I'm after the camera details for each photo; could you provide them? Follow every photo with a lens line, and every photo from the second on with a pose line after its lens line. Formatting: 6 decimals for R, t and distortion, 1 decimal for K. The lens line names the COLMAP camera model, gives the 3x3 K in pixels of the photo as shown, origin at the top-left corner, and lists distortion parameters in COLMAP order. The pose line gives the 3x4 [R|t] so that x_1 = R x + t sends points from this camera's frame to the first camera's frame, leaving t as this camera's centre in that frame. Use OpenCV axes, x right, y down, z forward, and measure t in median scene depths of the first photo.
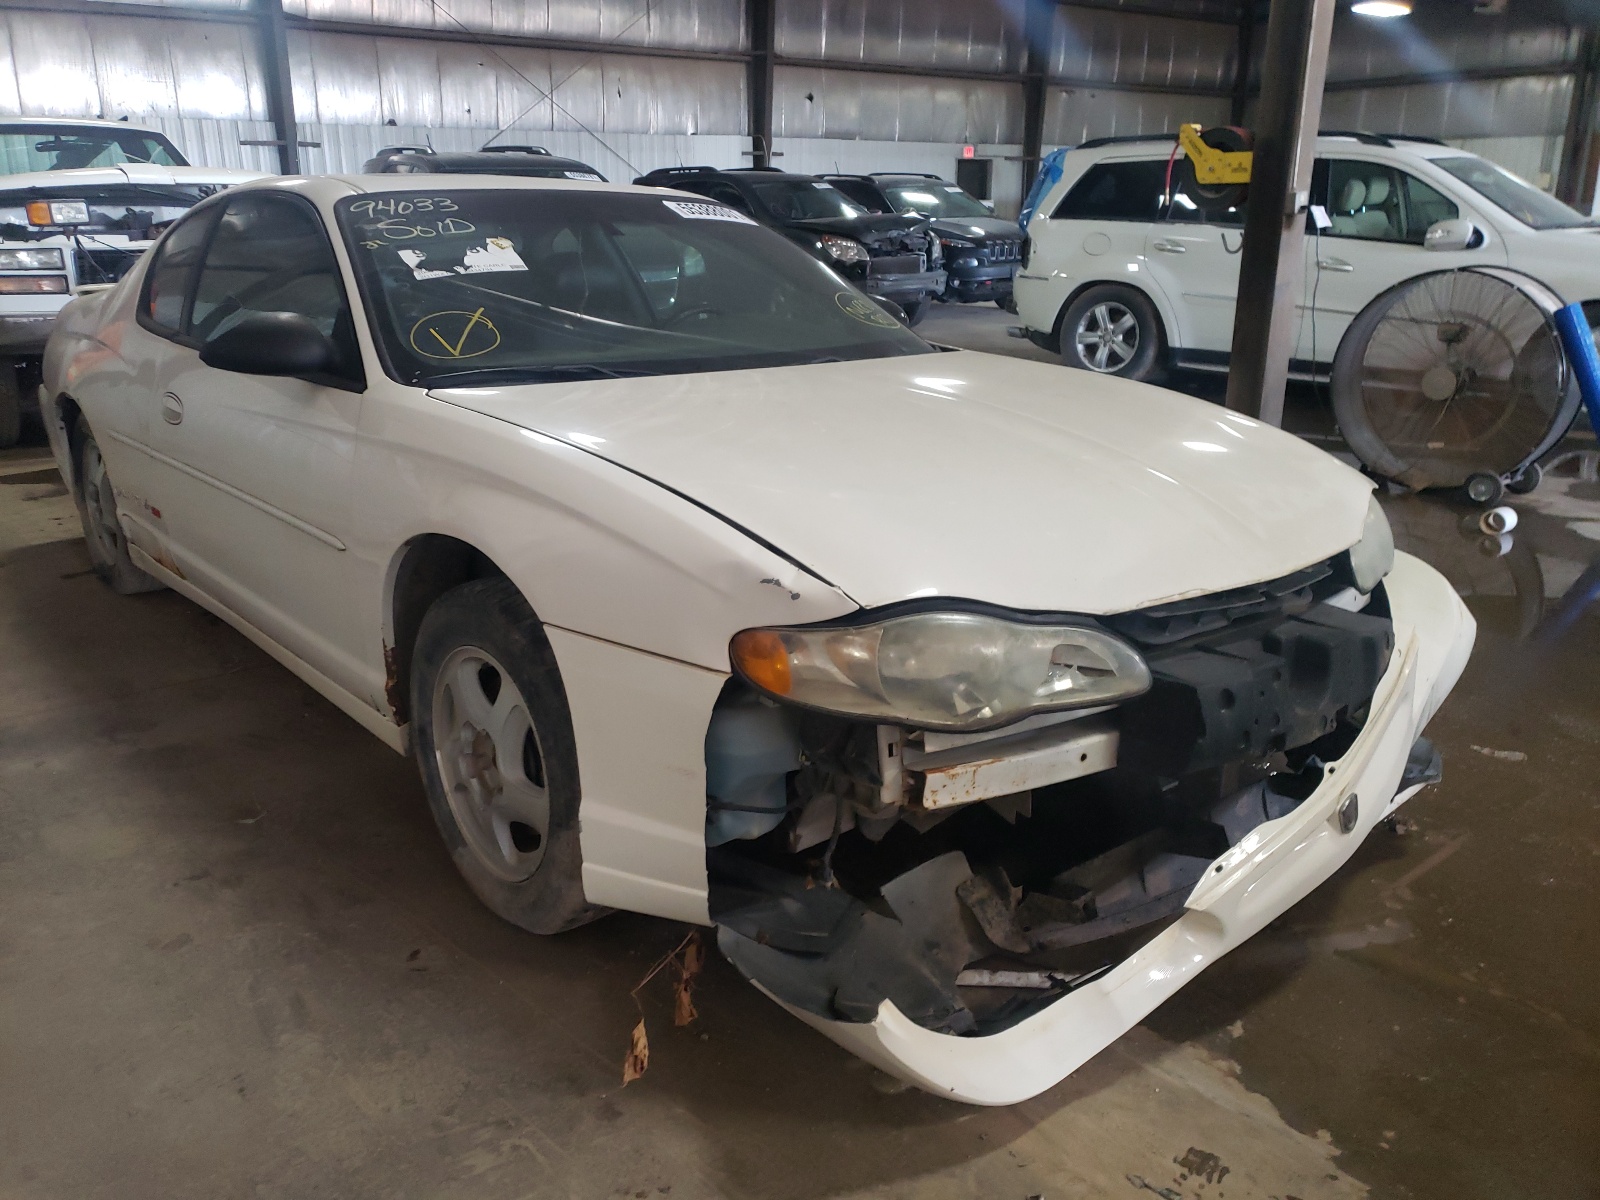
lens RADIAL K [[1268.8, 0, 763.6], [0, 1268.8, 597.1], [0, 0, 1]] dist [0.029672, -0.045684]
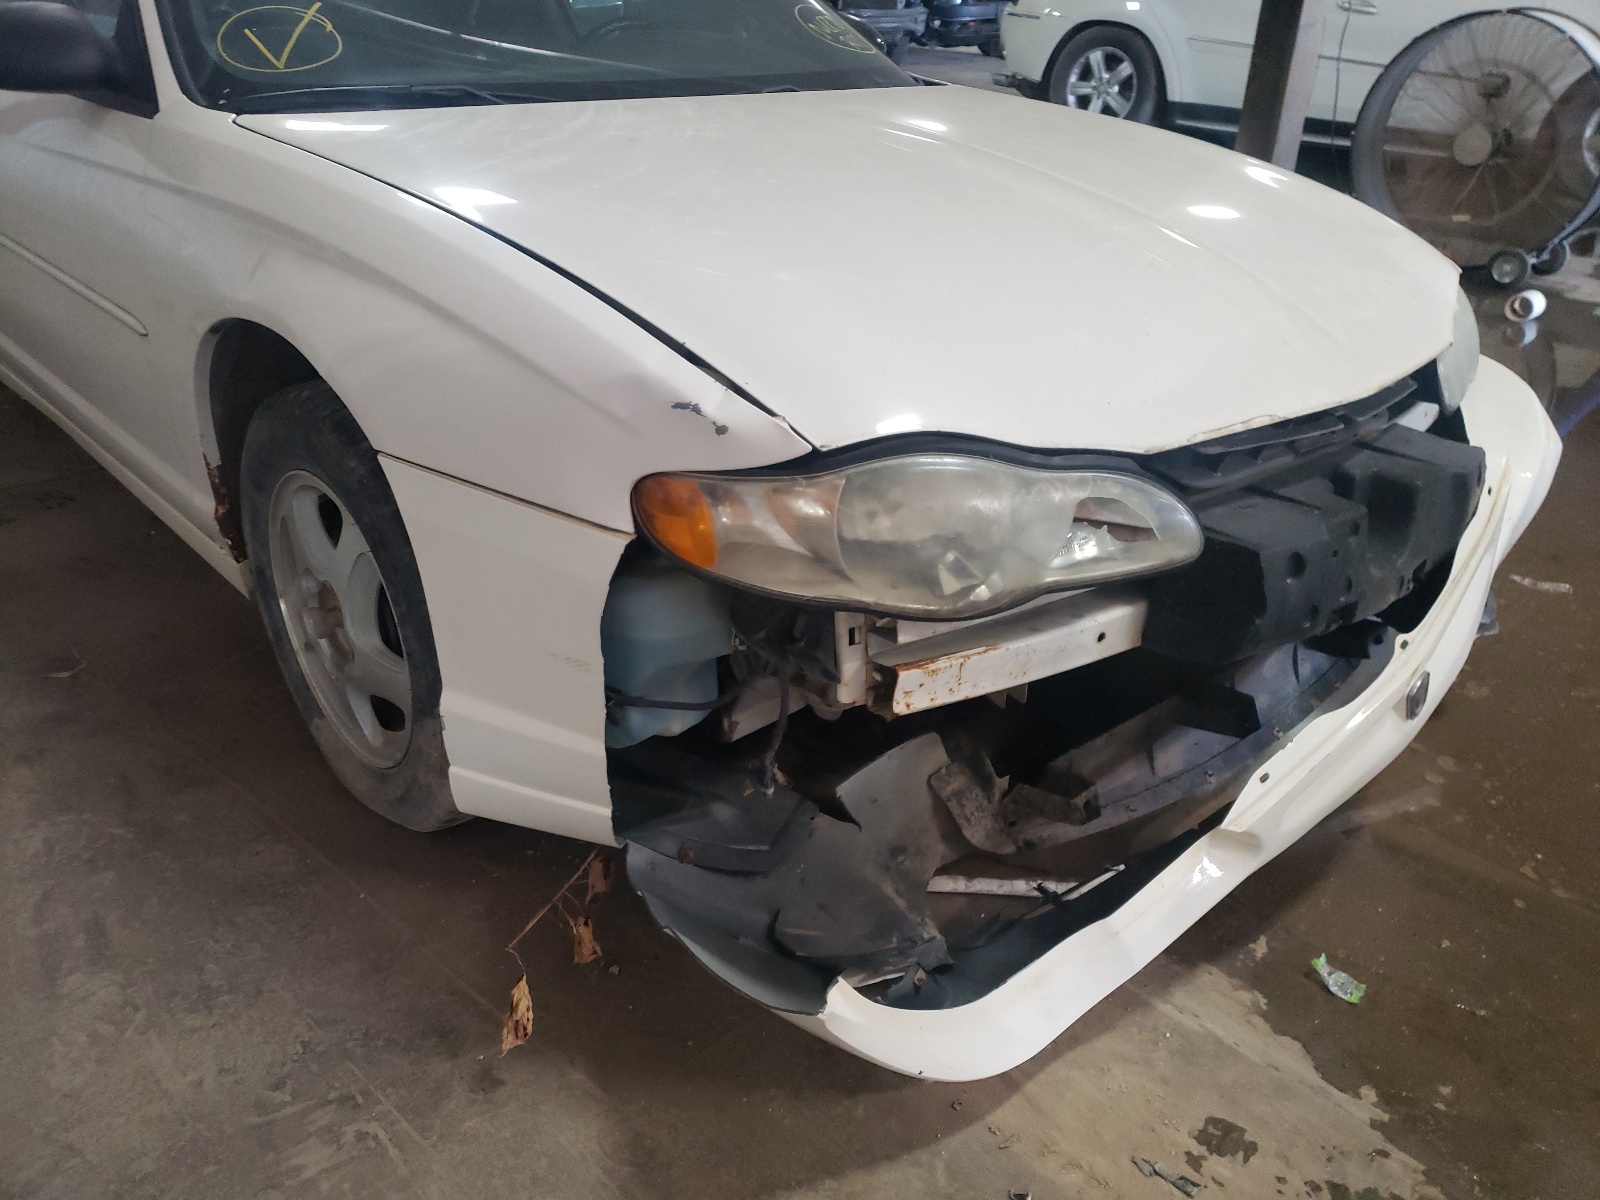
lens RADIAL K [[1209.6, 0, 800.0], [0, 1209.6, 600.0], [0, 0, 1]] dist [0.047325, -0.042035]
pose [[0.998523, 0.001947, 0.054298, 0.028867], [-0.012346, 0.981346, 0.191853, -0.033142], [-0.052912, -0.192240, 0.979921, 0.285612]]
